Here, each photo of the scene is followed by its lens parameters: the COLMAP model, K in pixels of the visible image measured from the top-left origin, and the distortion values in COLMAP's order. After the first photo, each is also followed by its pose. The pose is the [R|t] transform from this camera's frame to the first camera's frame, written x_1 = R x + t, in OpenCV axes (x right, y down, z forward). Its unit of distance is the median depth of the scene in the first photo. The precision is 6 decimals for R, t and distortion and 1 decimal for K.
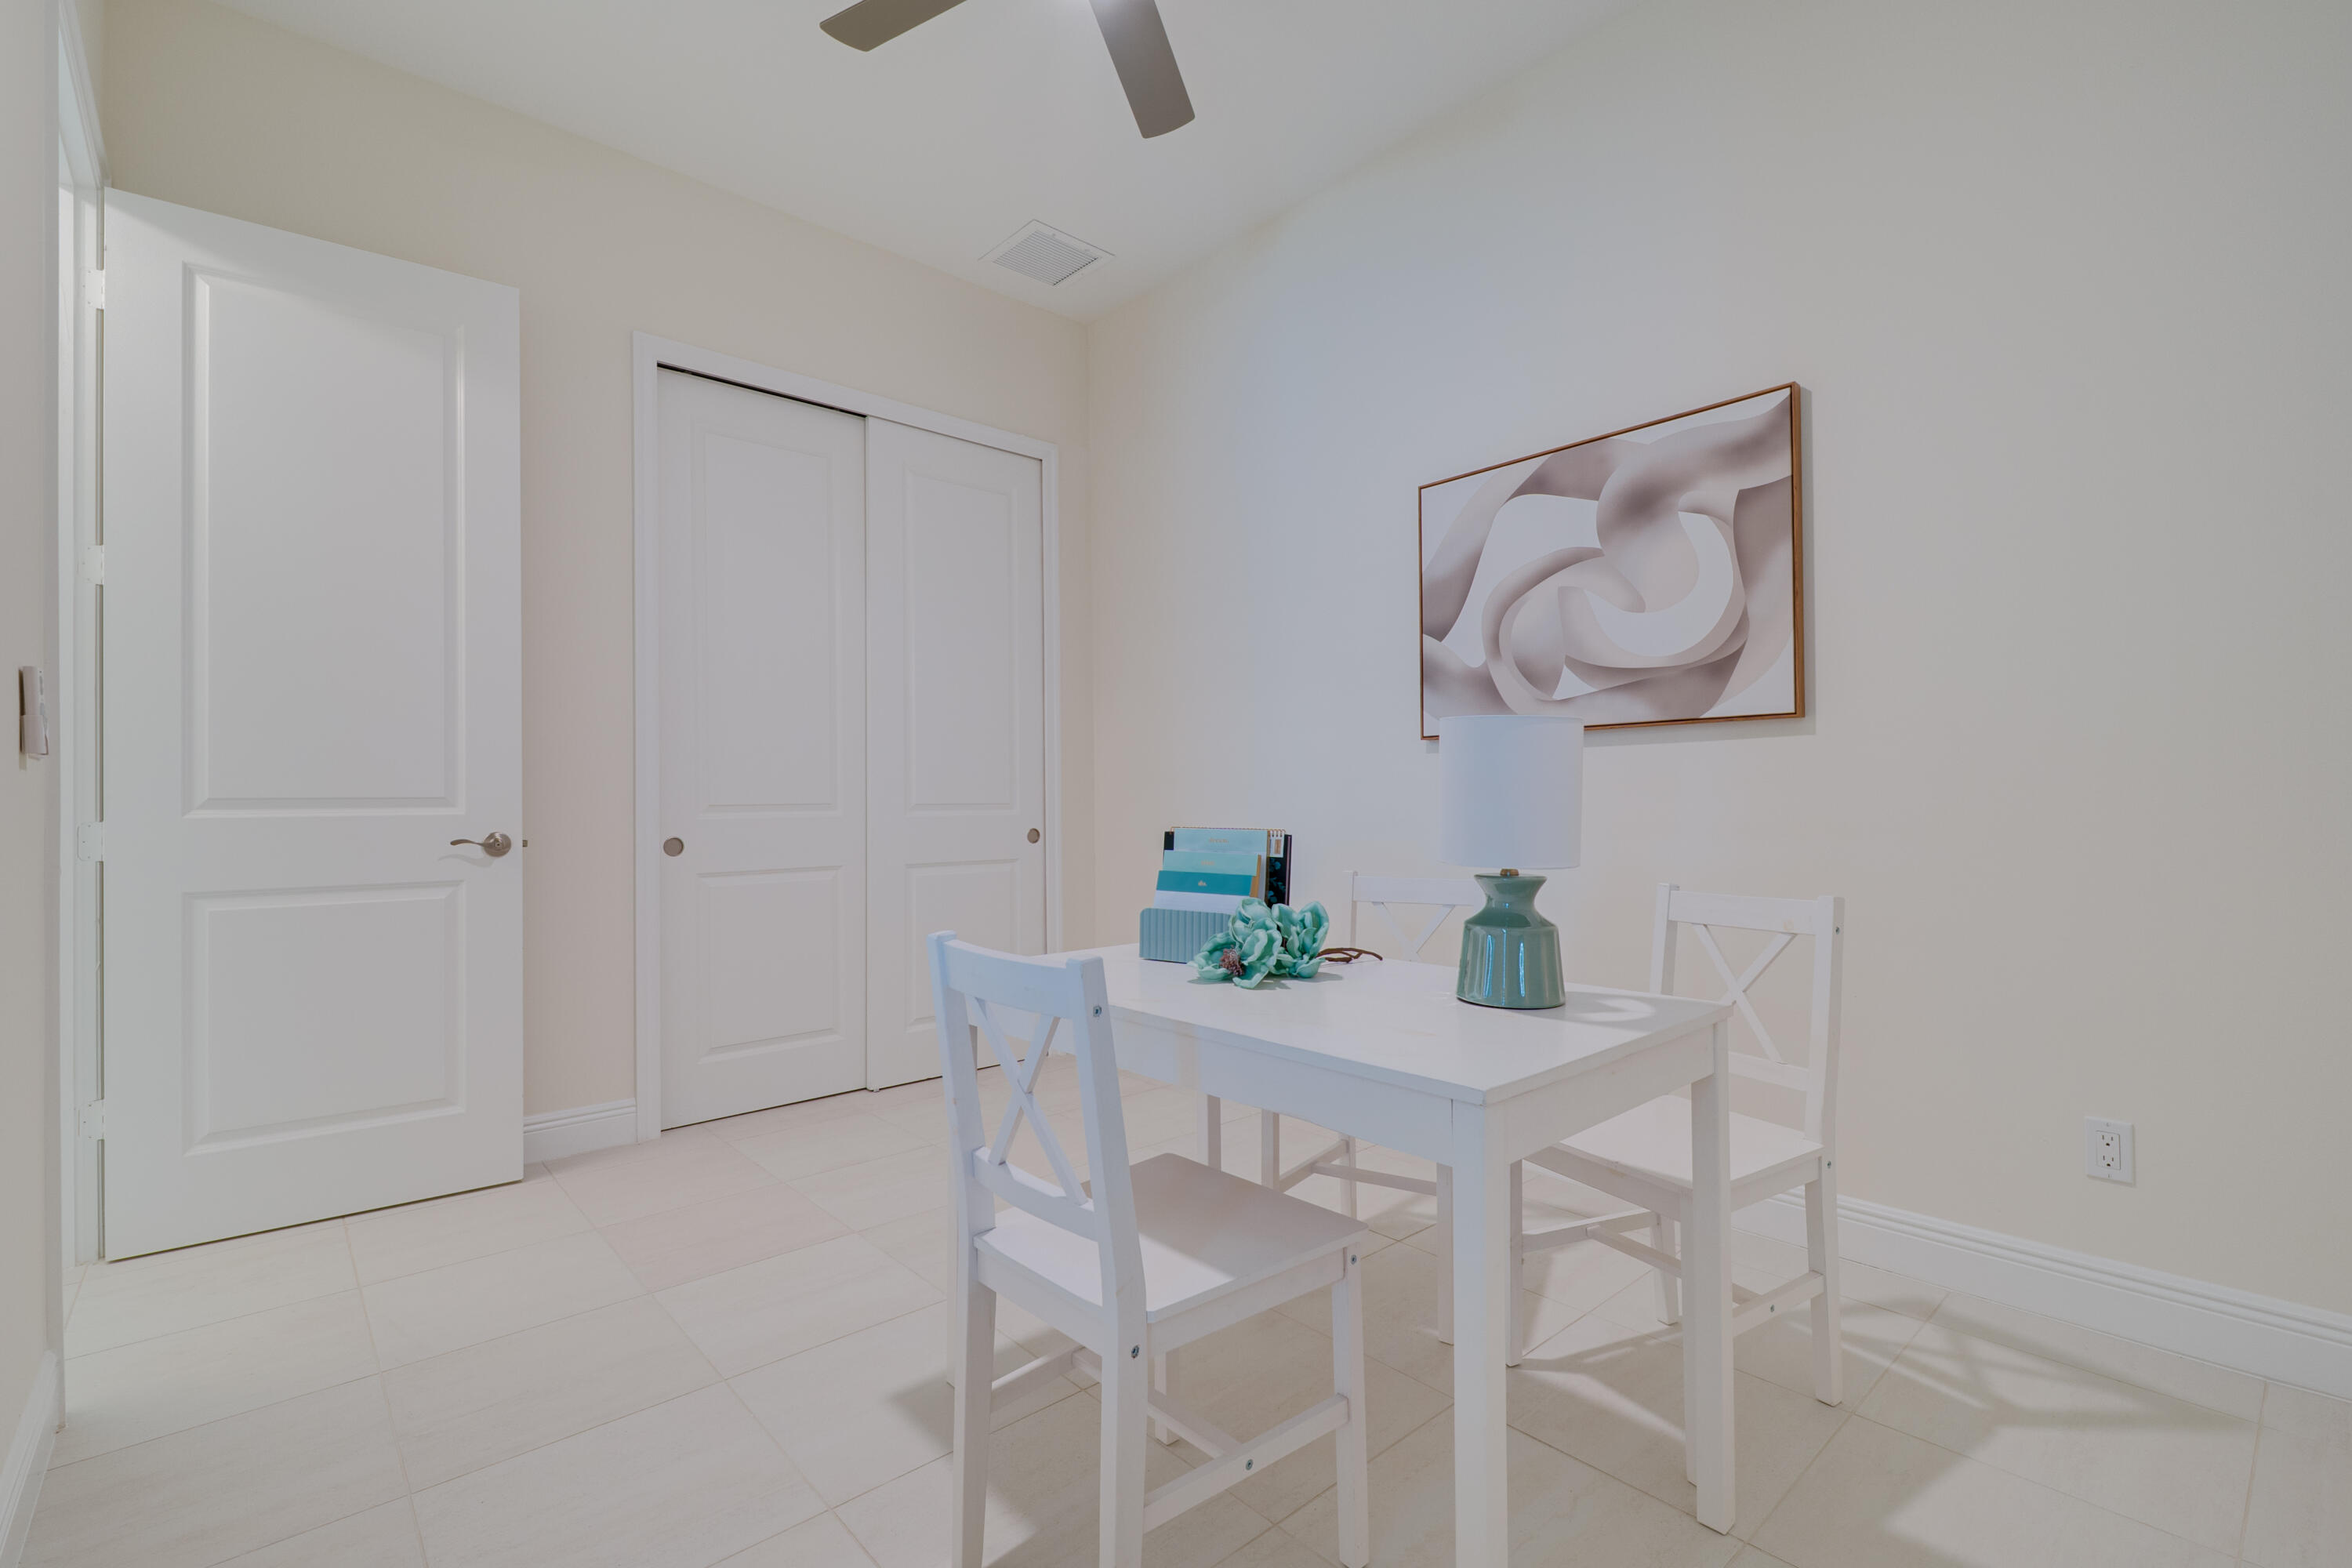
lens RADIAL K [[1090.4, 0, 1131.5], [0, 1090.4, 816.9], [0, 0, 1]] dist [0.003473, -0.000829]
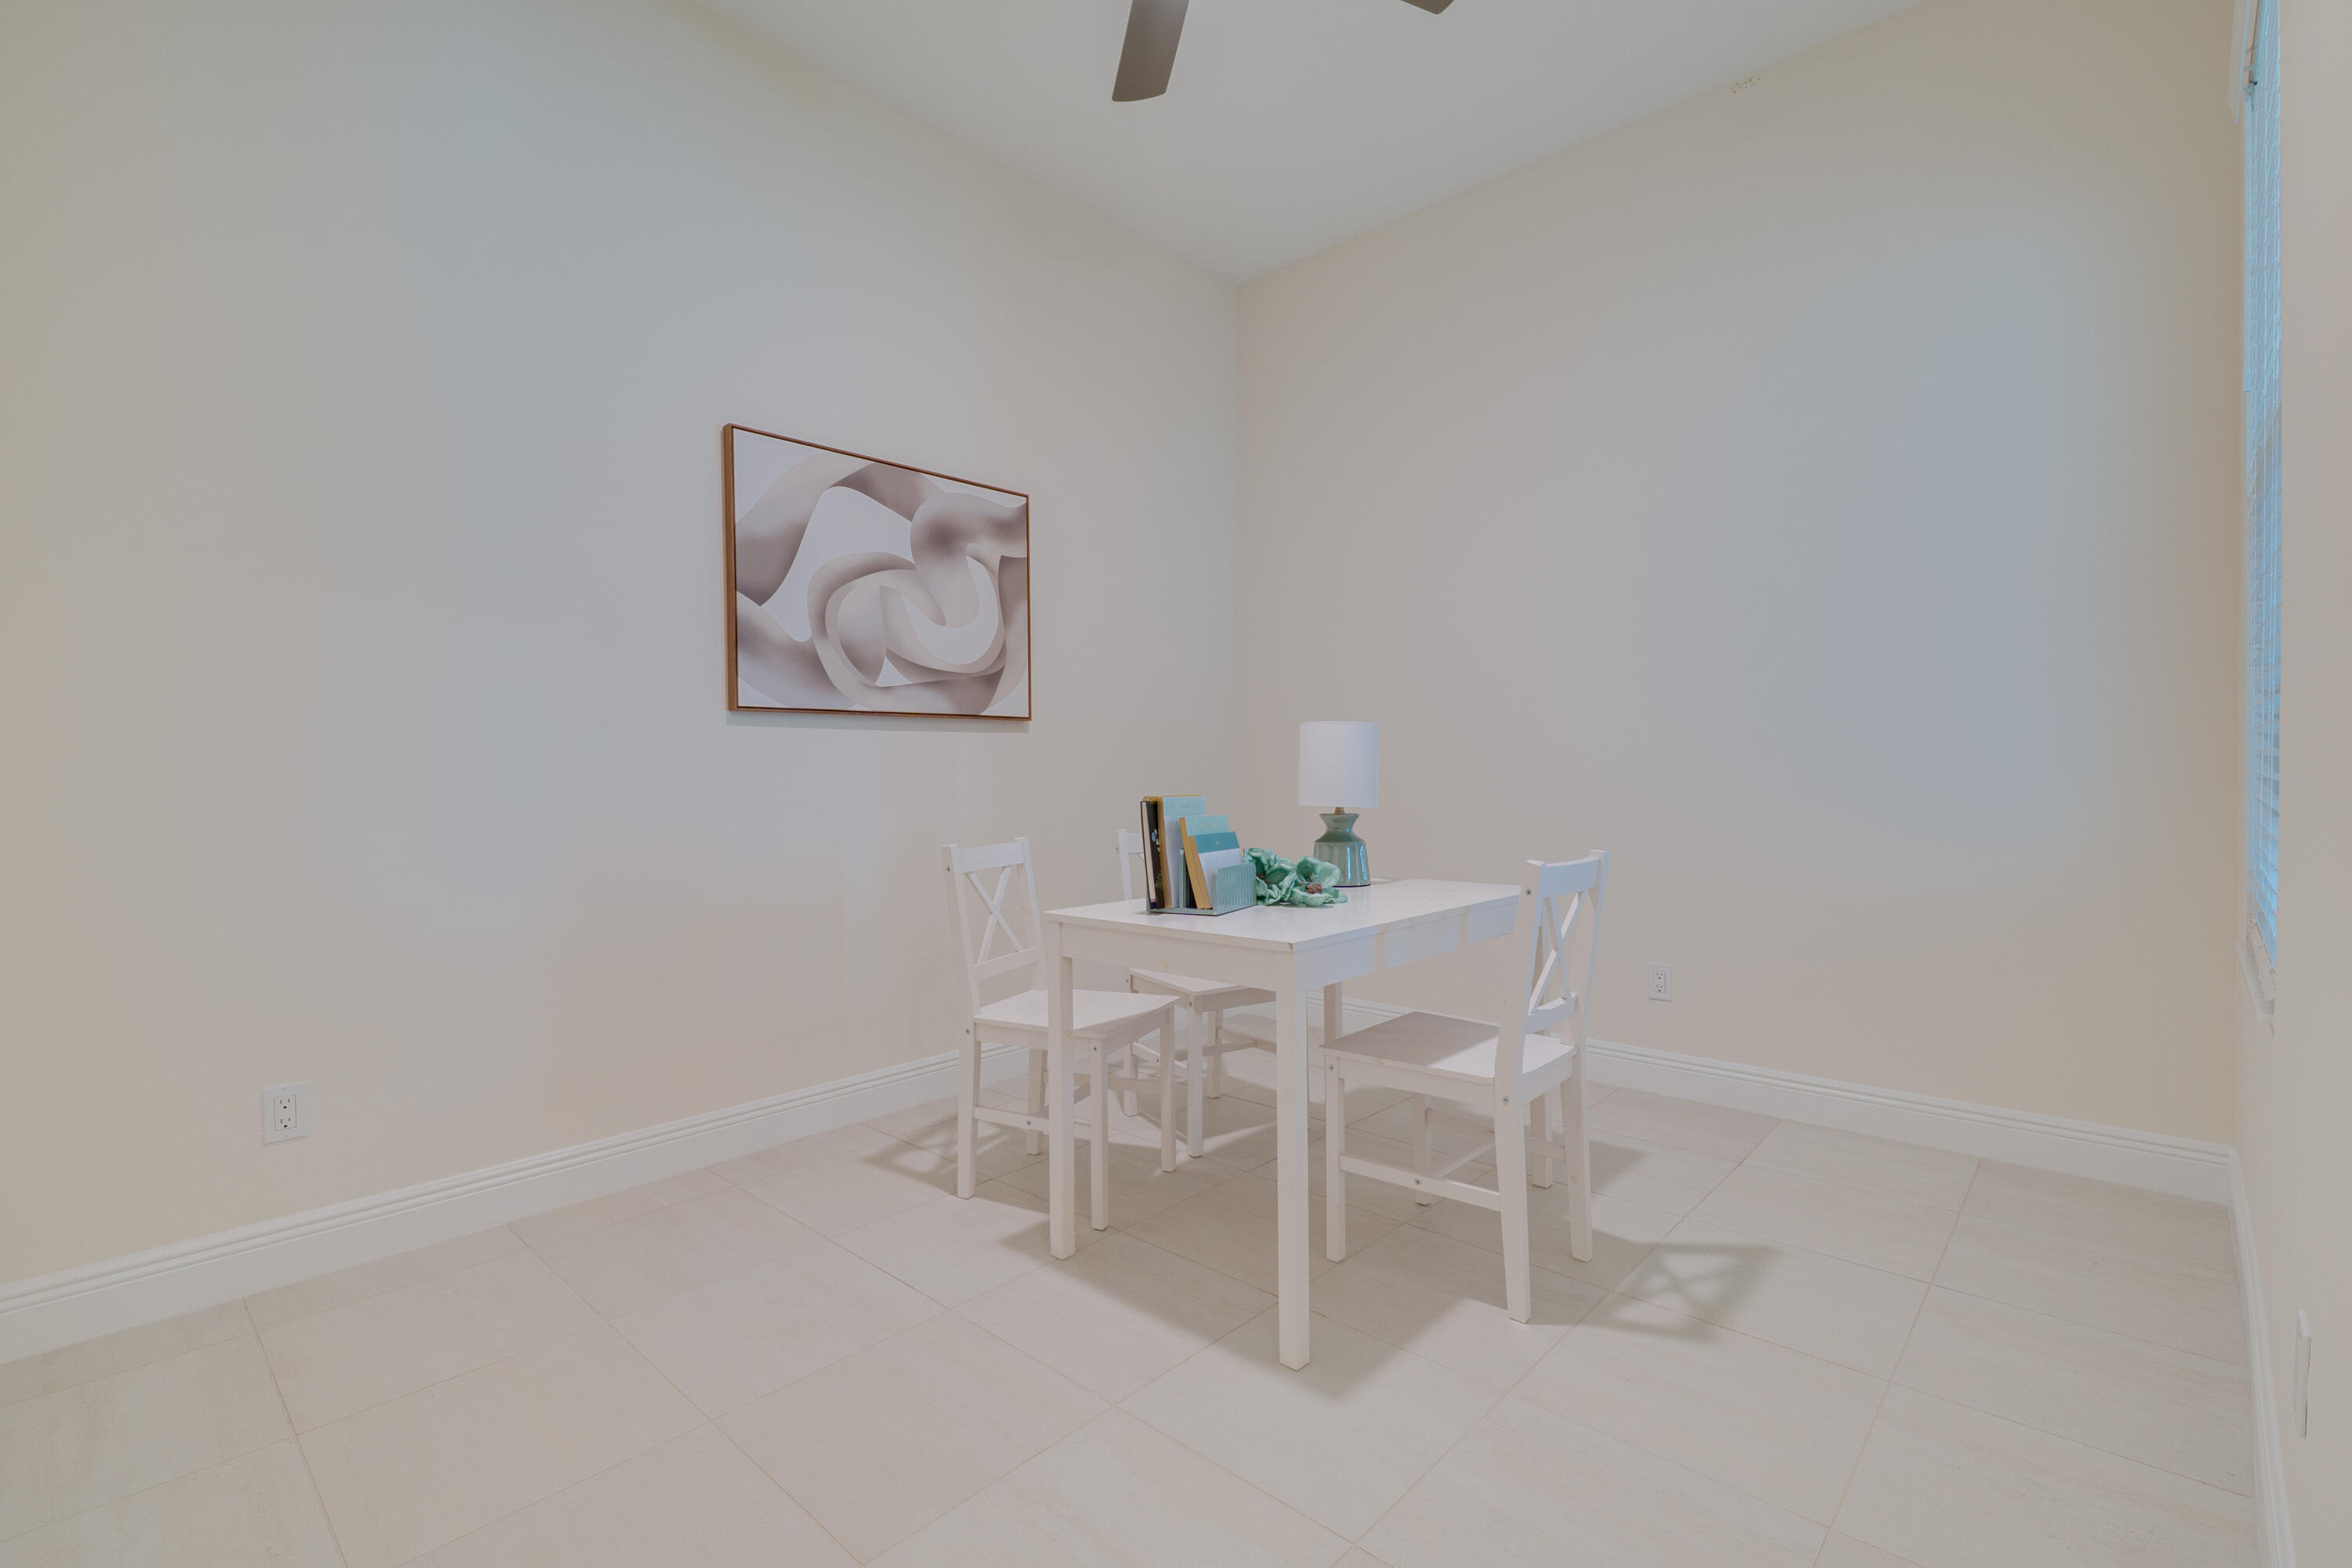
lens RADIAL K [[1033.2, 0, 1171.6], [0, 1033.2, 787.6], [0, 0, 1]] dist [0.002299, -0.004866]
pose [[-0.154494, -0.000205, 0.987994, -0.711082], [0.032491, 0.999458, 0.005288, -0.001335], [-0.987459, 0.032918, -0.154403, 0.905015]]
